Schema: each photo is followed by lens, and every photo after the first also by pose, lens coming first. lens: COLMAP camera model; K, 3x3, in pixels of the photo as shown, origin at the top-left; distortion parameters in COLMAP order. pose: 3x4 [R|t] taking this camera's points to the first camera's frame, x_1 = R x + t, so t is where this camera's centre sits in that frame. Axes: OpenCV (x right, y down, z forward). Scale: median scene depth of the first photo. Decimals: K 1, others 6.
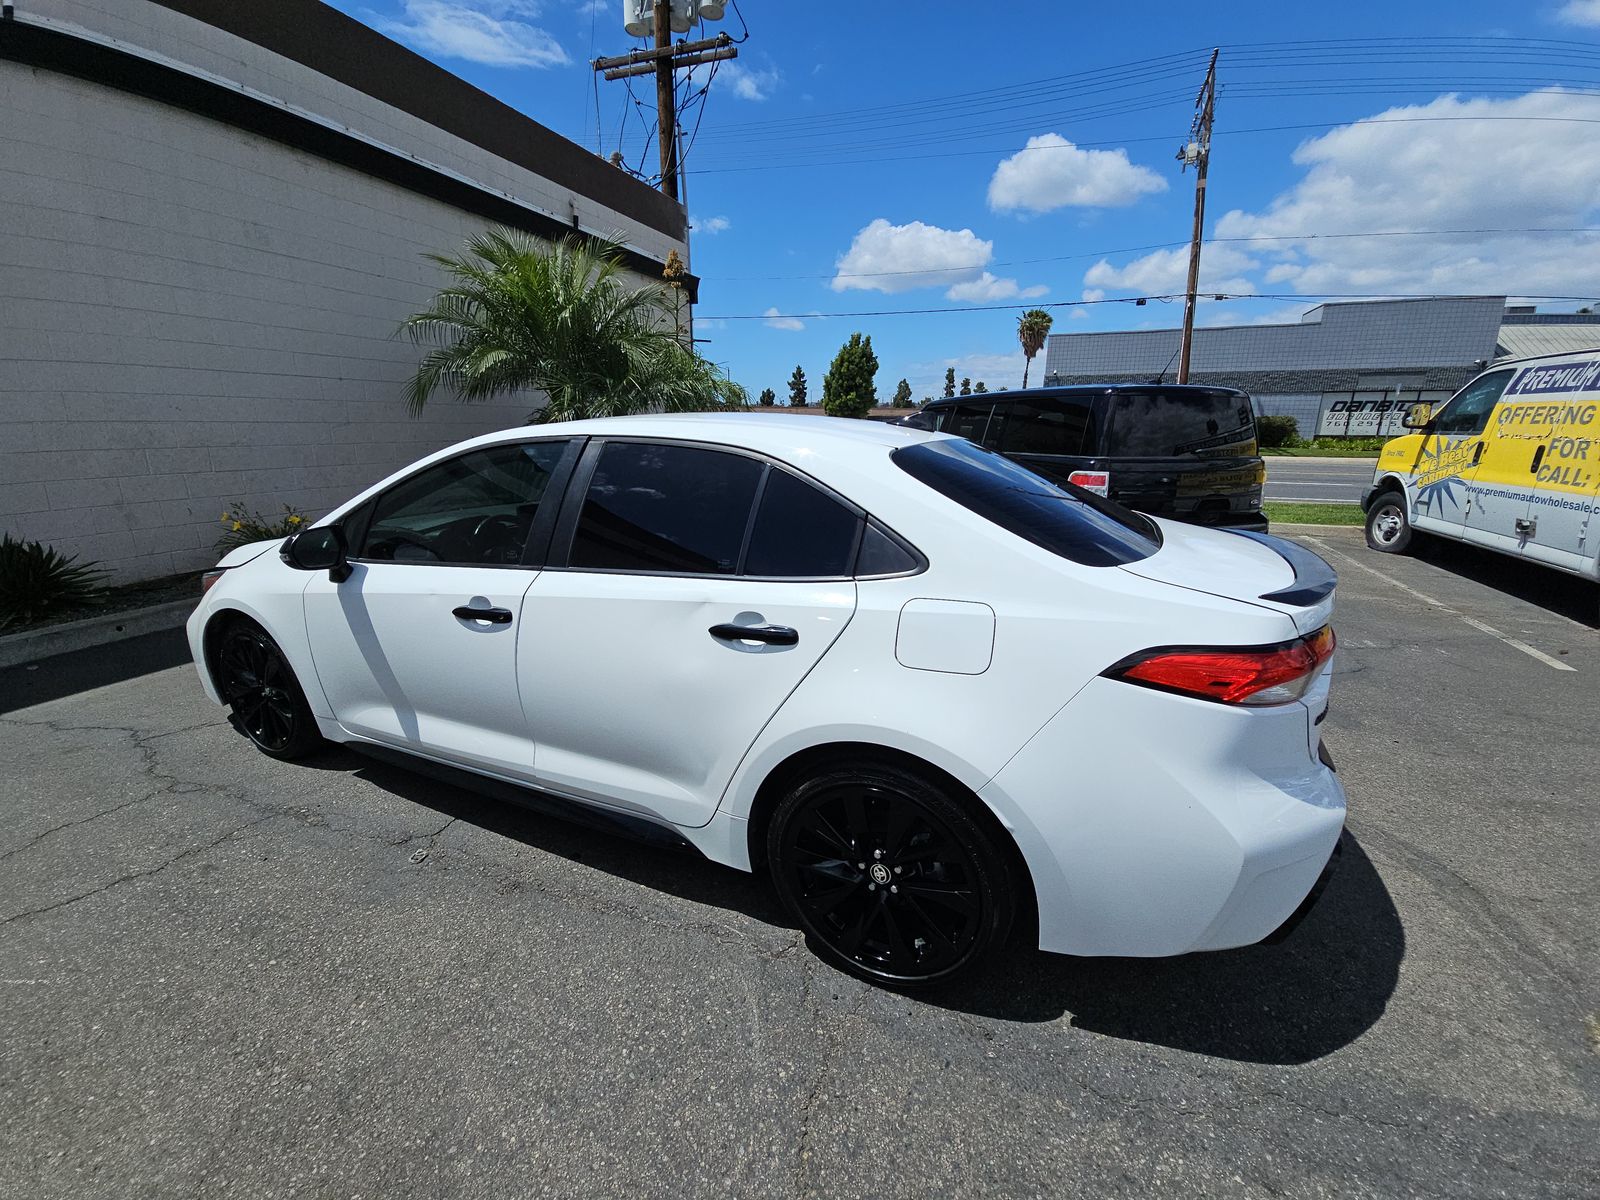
lens RADIAL K [[663.9, 0, 800.0], [0, 663.9, 600.0], [0, 0, 1]] dist [-0.016952, -0.000131]
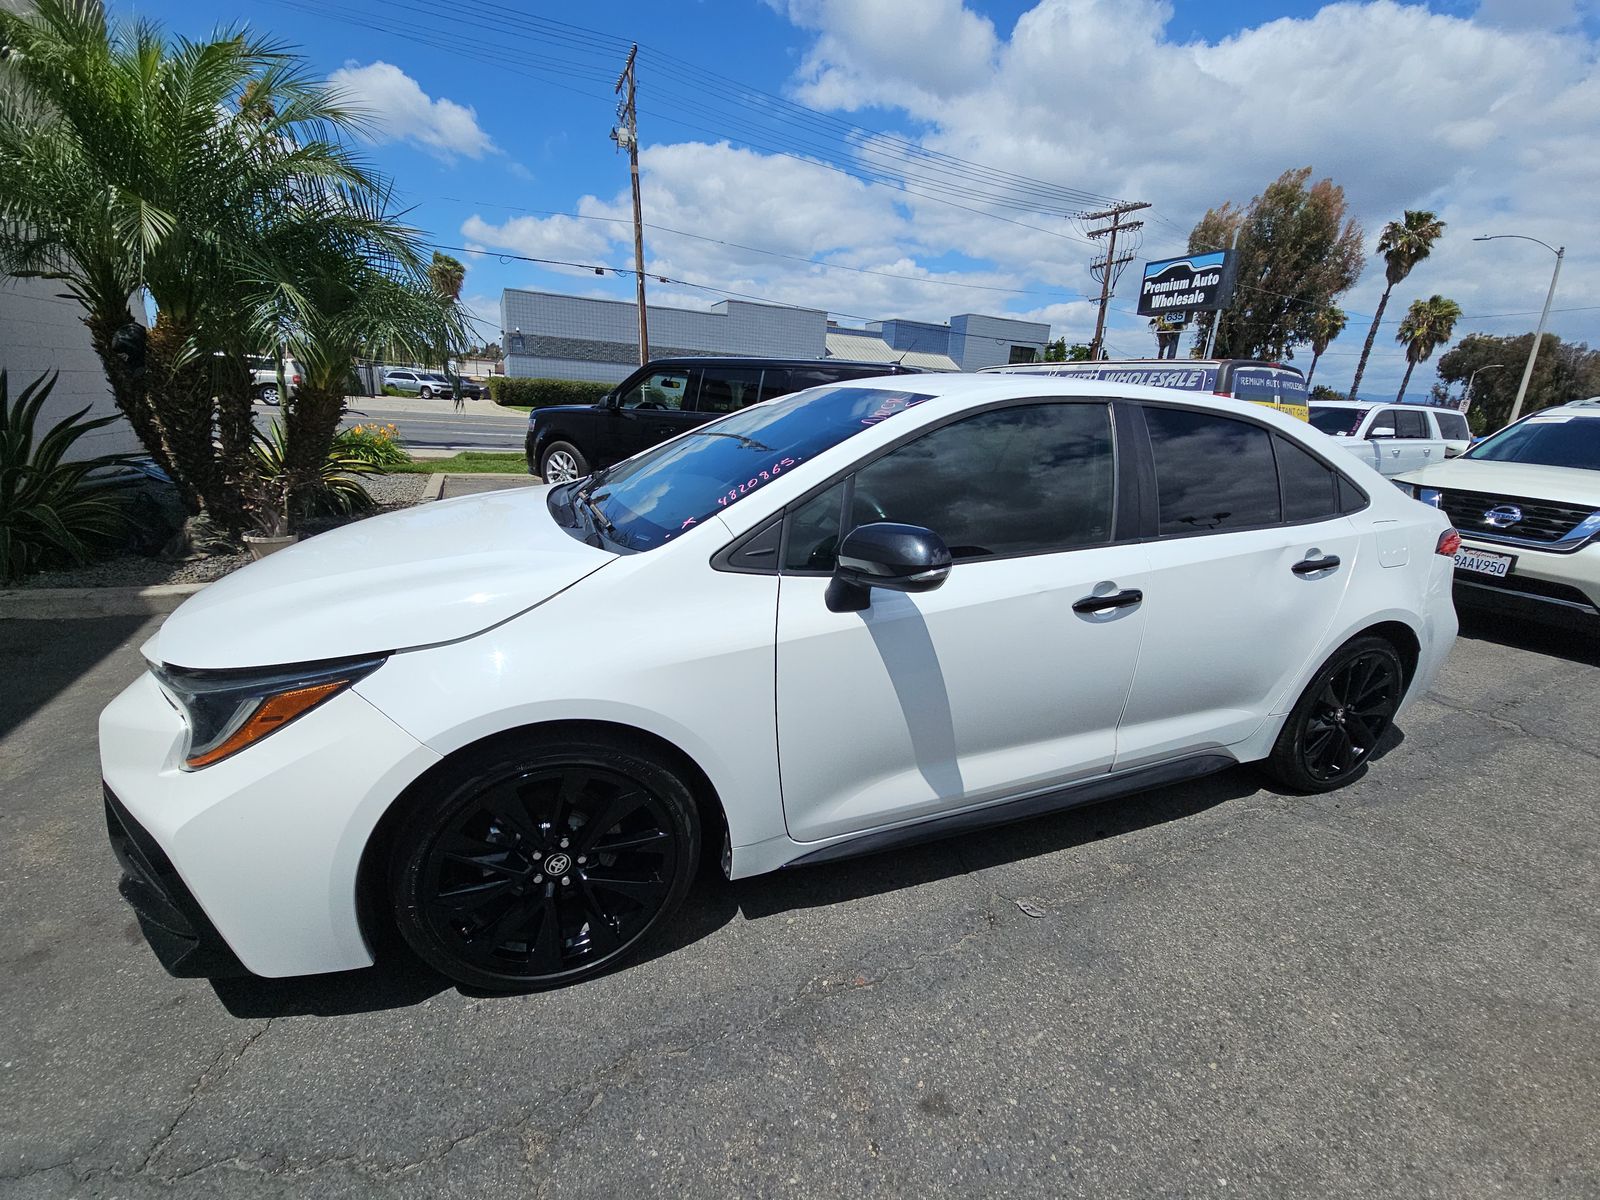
lens RADIAL K [[641.8, 0, 800.0], [0, 641.8, 600.0], [0, 0, 1]] dist [0.016964, -0.014224]
pose [[0.672006, -0.177917, 0.718856, -0.283133], [0.133262, 0.983918, 0.118944, -0.028197], [-0.728457, 0.015865, 0.684908, 0.147847]]
